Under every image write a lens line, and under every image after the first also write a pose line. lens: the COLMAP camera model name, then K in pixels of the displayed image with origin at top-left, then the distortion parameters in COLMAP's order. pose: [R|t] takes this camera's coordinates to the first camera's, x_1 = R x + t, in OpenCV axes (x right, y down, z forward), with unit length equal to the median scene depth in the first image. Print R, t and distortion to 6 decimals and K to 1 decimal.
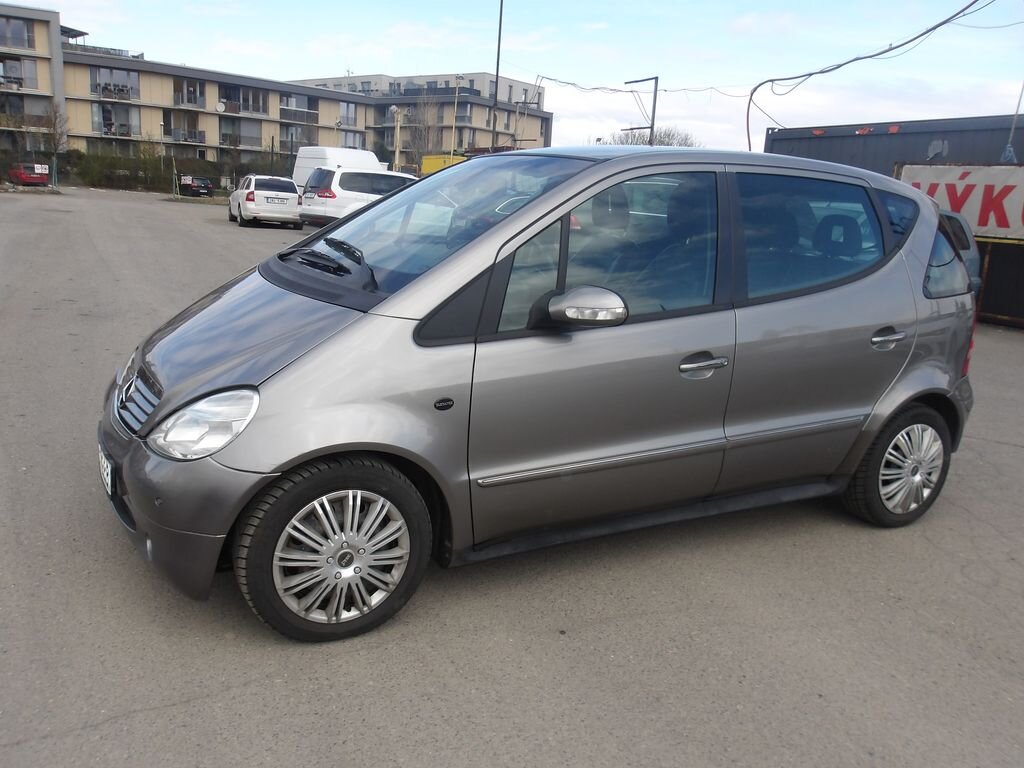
lens RADIAL K [[874.1, 0, 512.0], [0, 874.1, 384.0], [0, 0, 1]] dist [0.012641, 0.006073]
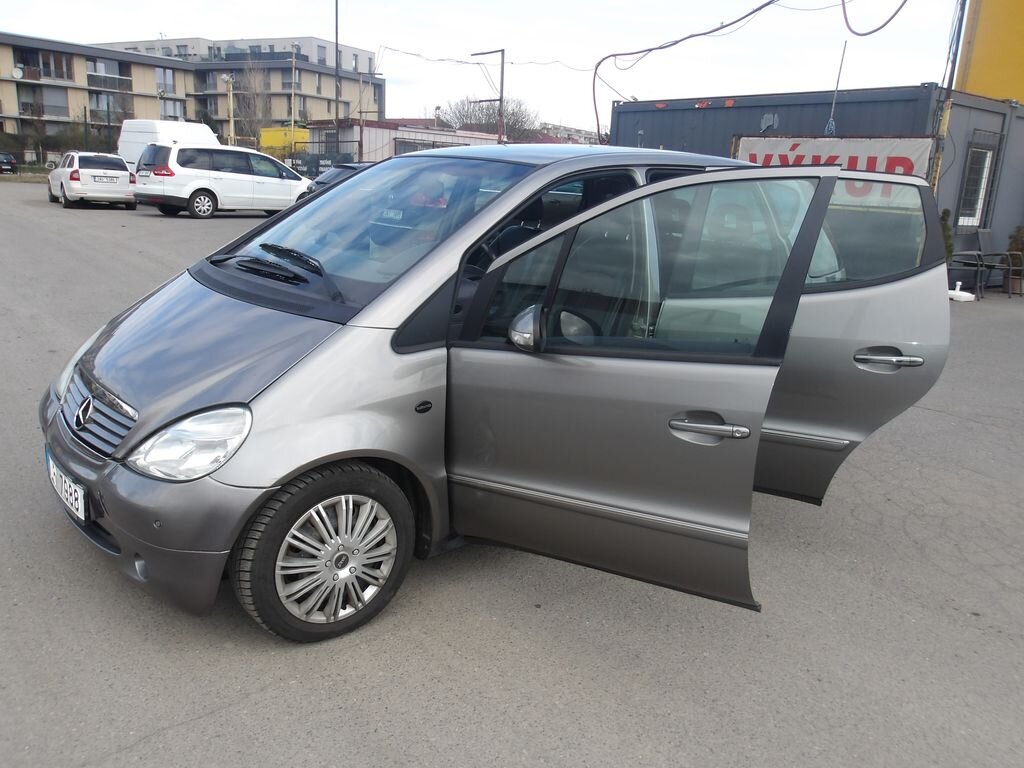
lens RADIAL K [[868.5, 0, 517.7], [0, 868.5, 396.8], [0, 0, 1]] dist [0.016994, -0.002942]
pose [[0.981903, -0.066595, 0.177288, -0.116727], [0.057491, 0.996774, 0.056007, -0.031910], [-0.180446, -0.044801, 0.982564, -0.041097]]
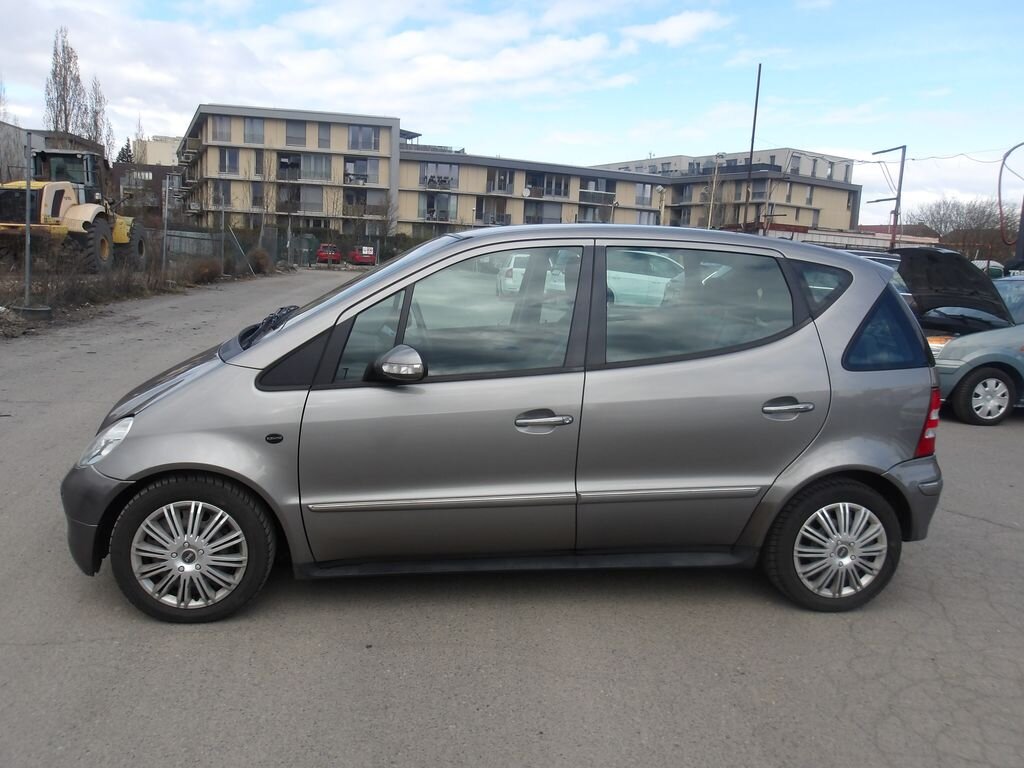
lens RADIAL K [[872.1, 0, 512.0], [0, 872.1, 384.0], [0, 0, 1]] dist [-0.001866, 0.015020]
pose [[0.941268, 0.038710, -0.335433, 0.492907], [-0.066759, 0.995132, -0.072492, 0.010984], [0.330994, 0.090628, 0.939271, -0.028782]]
